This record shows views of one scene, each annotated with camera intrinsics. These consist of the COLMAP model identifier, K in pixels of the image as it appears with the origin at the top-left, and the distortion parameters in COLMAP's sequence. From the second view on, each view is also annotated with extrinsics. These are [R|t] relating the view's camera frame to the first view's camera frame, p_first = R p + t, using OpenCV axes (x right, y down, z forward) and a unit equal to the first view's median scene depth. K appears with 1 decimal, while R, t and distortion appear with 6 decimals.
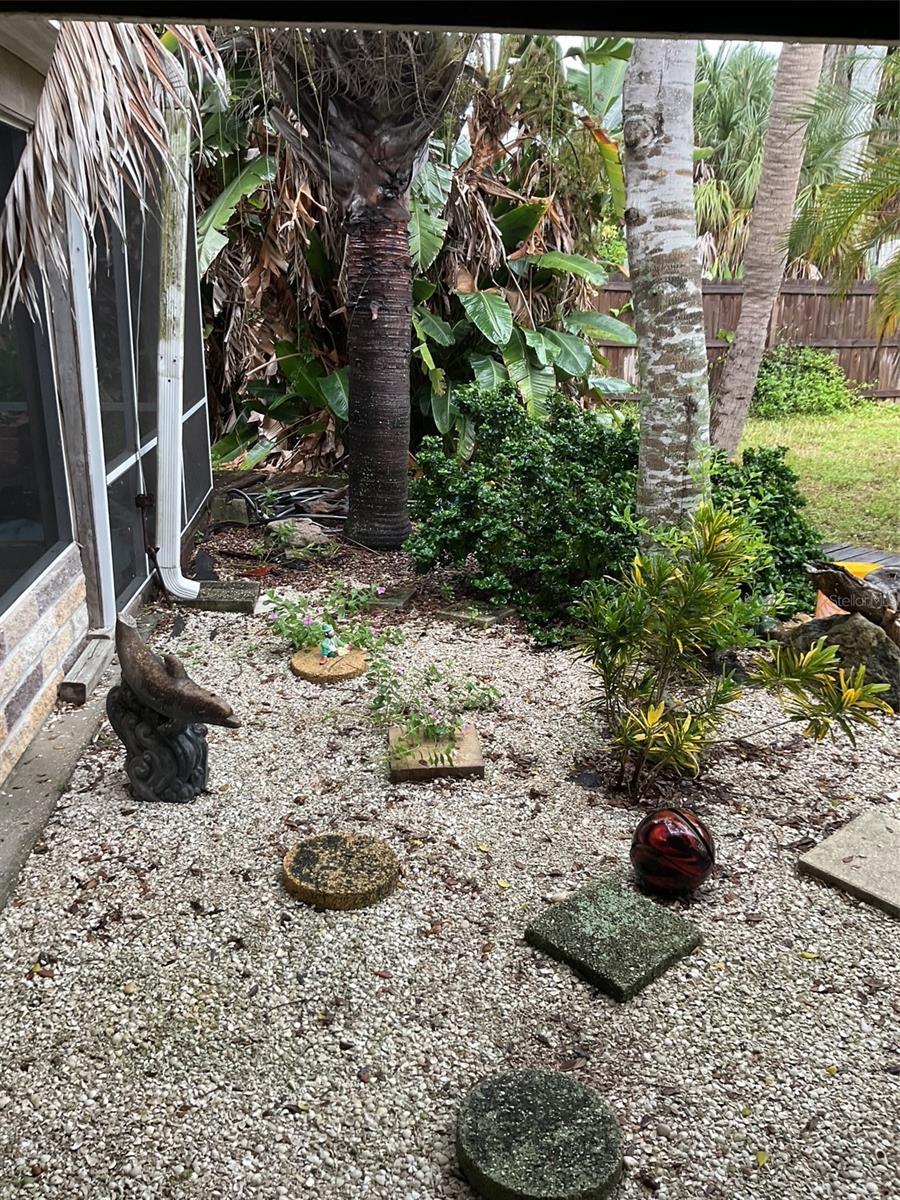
lens RADIAL K [[991.9, 0, 450.0], [0, 991.9, 600.0], [0, 0, 1]] dist [-0.000225, -0.000572]
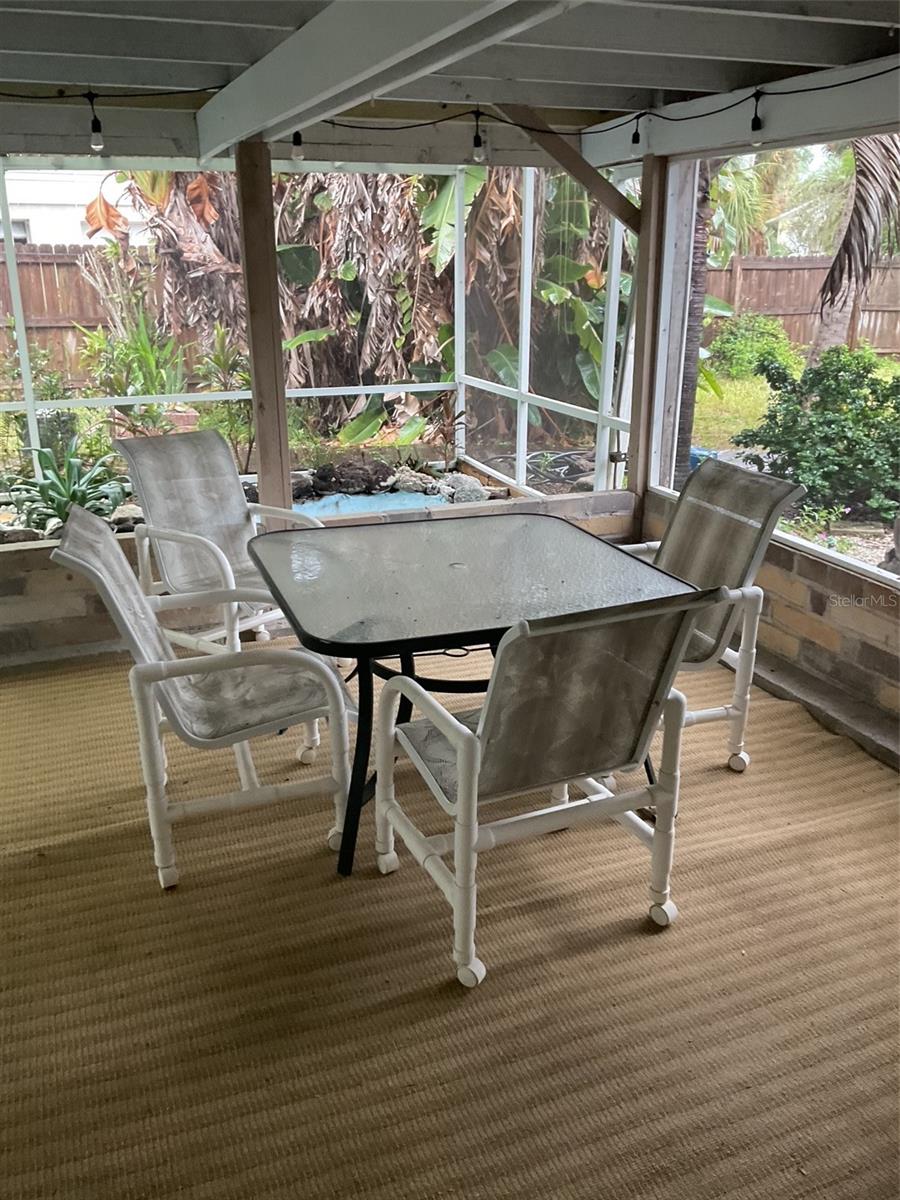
lens RADIAL K [[991.9, 0, 450.0], [0, 991.9, 600.0], [0, 0, 1]] dist [-0.000225, -0.000572]
pose [[0.972232, -0.093991, 0.214316, -0.273750], [0.089562, 0.995520, 0.030304, 0.007411], [-0.216205, -0.010268, 0.976294, -0.052853]]
